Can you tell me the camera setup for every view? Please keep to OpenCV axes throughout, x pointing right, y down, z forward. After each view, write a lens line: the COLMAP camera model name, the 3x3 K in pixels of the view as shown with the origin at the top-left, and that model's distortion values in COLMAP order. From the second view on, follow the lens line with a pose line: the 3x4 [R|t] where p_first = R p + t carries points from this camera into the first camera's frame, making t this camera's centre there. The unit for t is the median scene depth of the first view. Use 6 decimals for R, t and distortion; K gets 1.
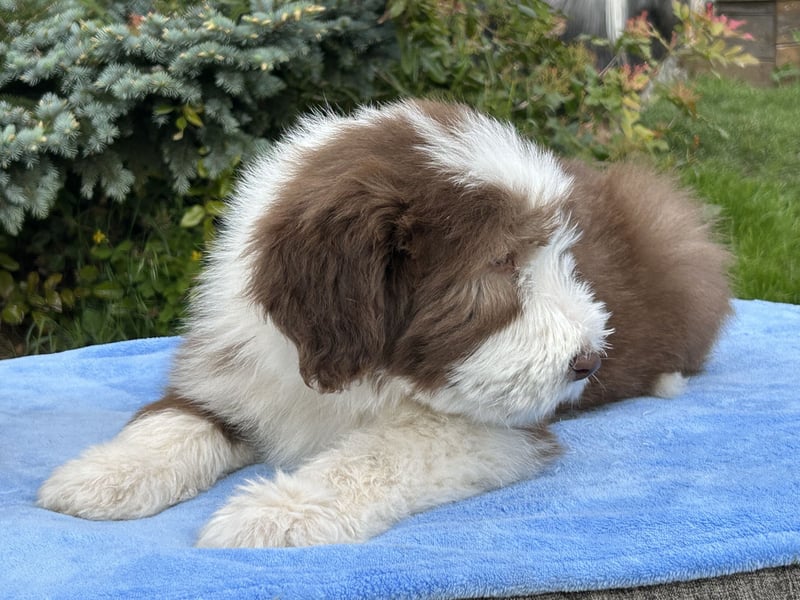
lens RADIAL K [[1519.0, 0, 405.2], [0, 1519.0, 304.0], [0, 0, 1]] dist [0.103411, 0.000000]
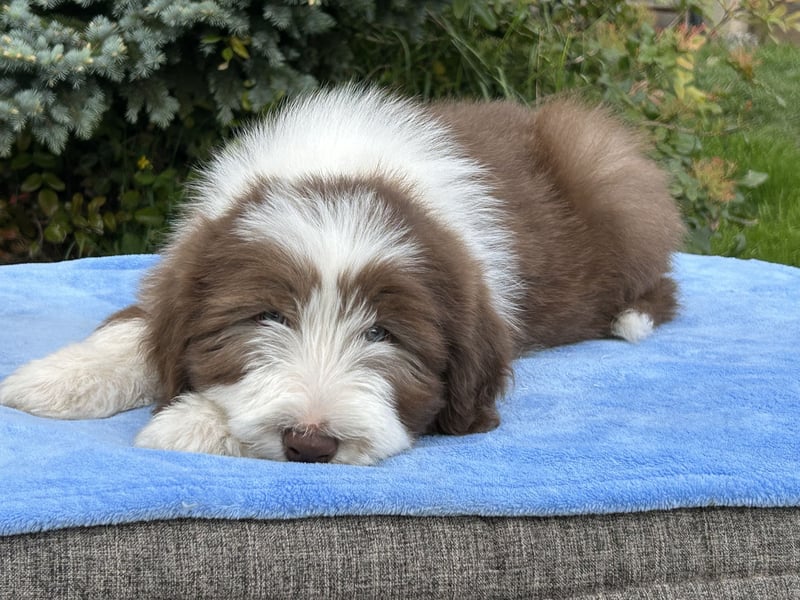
lens RADIAL K [[1519.0, 0, 402.8], [0, 1519.0, 308.1], [0, 0, 1]] dist [0.103411, 0.000000]
pose [[0.996654, 0.070409, -0.041521, 0.022250], [-0.068911, 0.996956, 0.036457, 0.004052], [0.043962, -0.033474, 0.998472, -0.006265]]
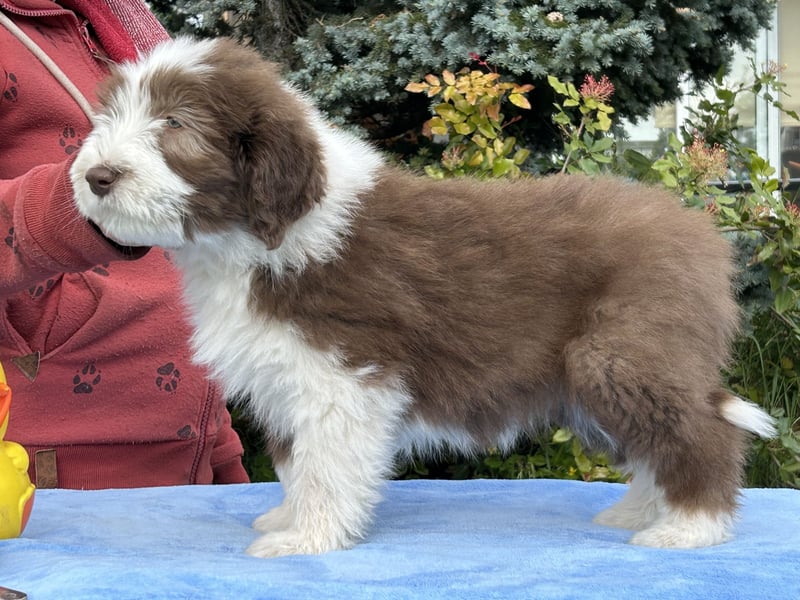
lens RADIAL K [[1519.0, 0, 400.7], [0, 1519.0, 302.8], [0, 0, 1]] dist [0.103411, 0.000000]
pose [[0.932216, 0.035704, -0.360137, 0.152207], [-0.095213, 0.984261, -0.148880, 0.026041], [0.349153, 0.173078, 0.920943, -0.075386]]
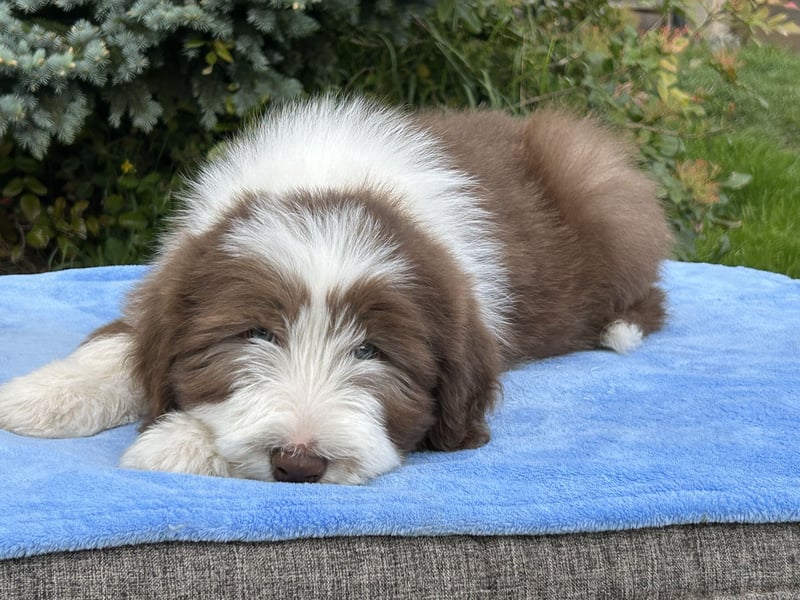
lens RADIAL K [[1519.0, 0, 418.4], [0, 1519.0, 299.1], [0, 0, 1]] dist [0.103411, 0.000000]
pose [[0.997650, 0.064988, -0.021701, 0.021154], [-0.064332, 0.997487, 0.029668, 0.001065], [0.023575, -0.028202, 0.999324, -0.003367]]
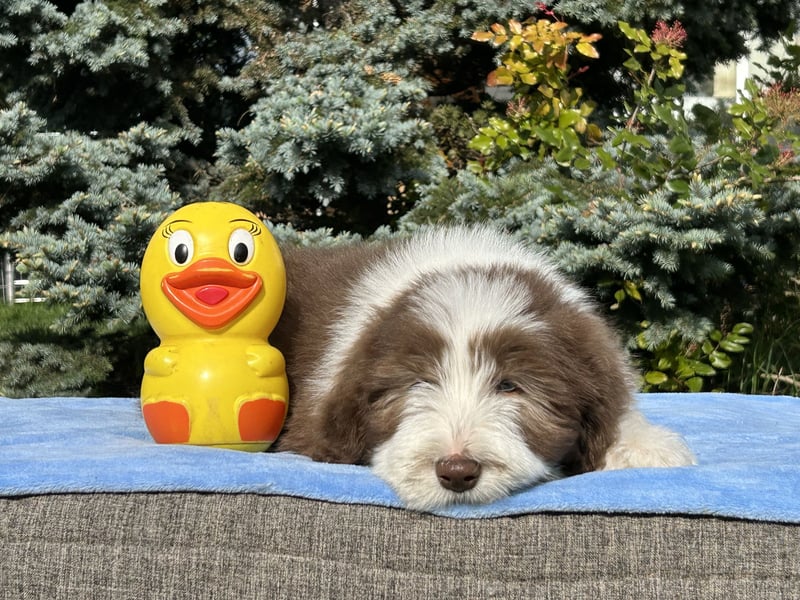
lens RADIAL K [[1519.0, 0, 393.4], [0, 1519.0, 288.7], [0, 0, 1]] dist [0.103411, 0.000000]
pose [[0.918502, 0.043485, -0.393019, 0.134929], [-0.107801, 0.983822, -0.143083, 0.051784], [0.380439, 0.173789, 0.908330, -0.063639]]
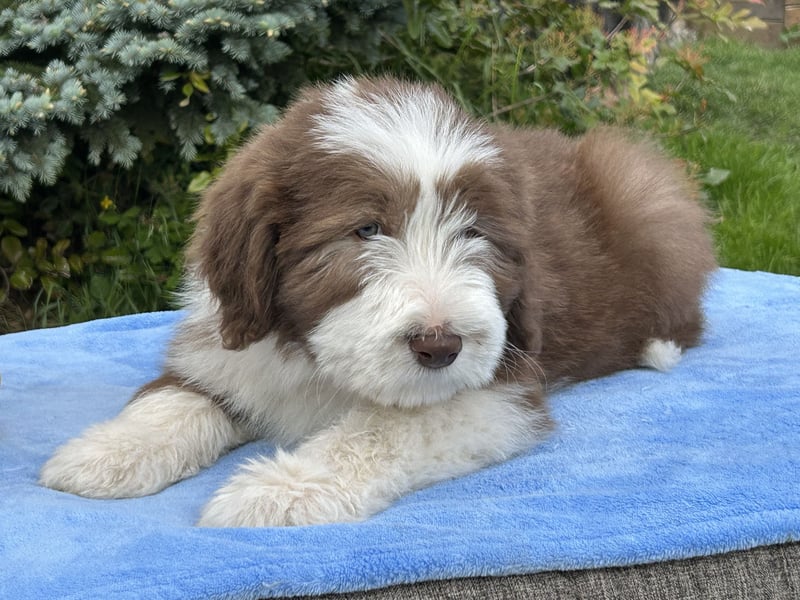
lens RADIAL K [[1519.0, 0, 407.7], [0, 1519.0, 287.2], [0, 0, 1]] dist [0.103411, 0.000000]
pose [[0.999987, -0.001907, -0.004734, 0.002065], [0.001979, 0.999880, 0.015356, -0.003952], [0.004704, -0.015365, 0.999871, -0.002708]]
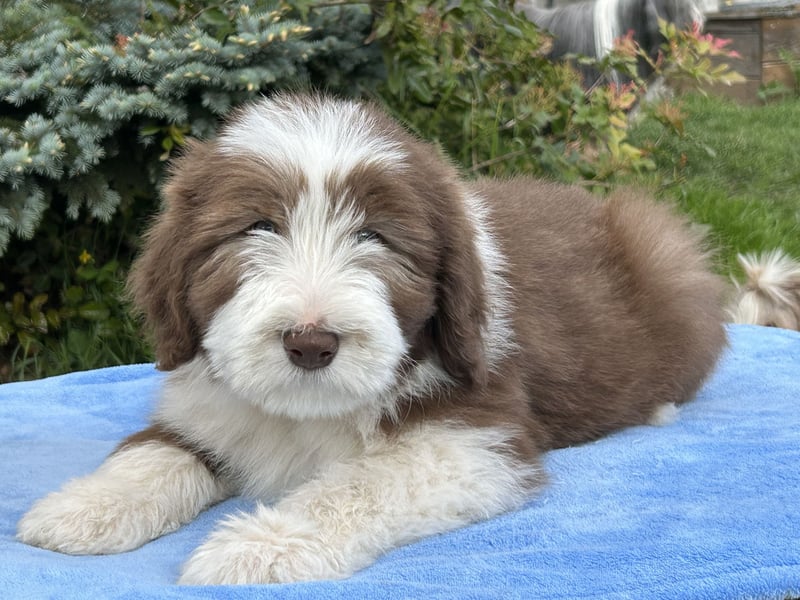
lens RADIAL K [[1519.0, 0, 397.3], [0, 1519.0, 295.4], [0, 0, 1]] dist [0.103411, 0.000000]
pose [[0.999993, -0.002404, 0.002908, 0.000470], [0.002452, 0.999861, -0.016468, -0.002525], [-0.002868, 0.016475, 0.999860, 0.004351]]
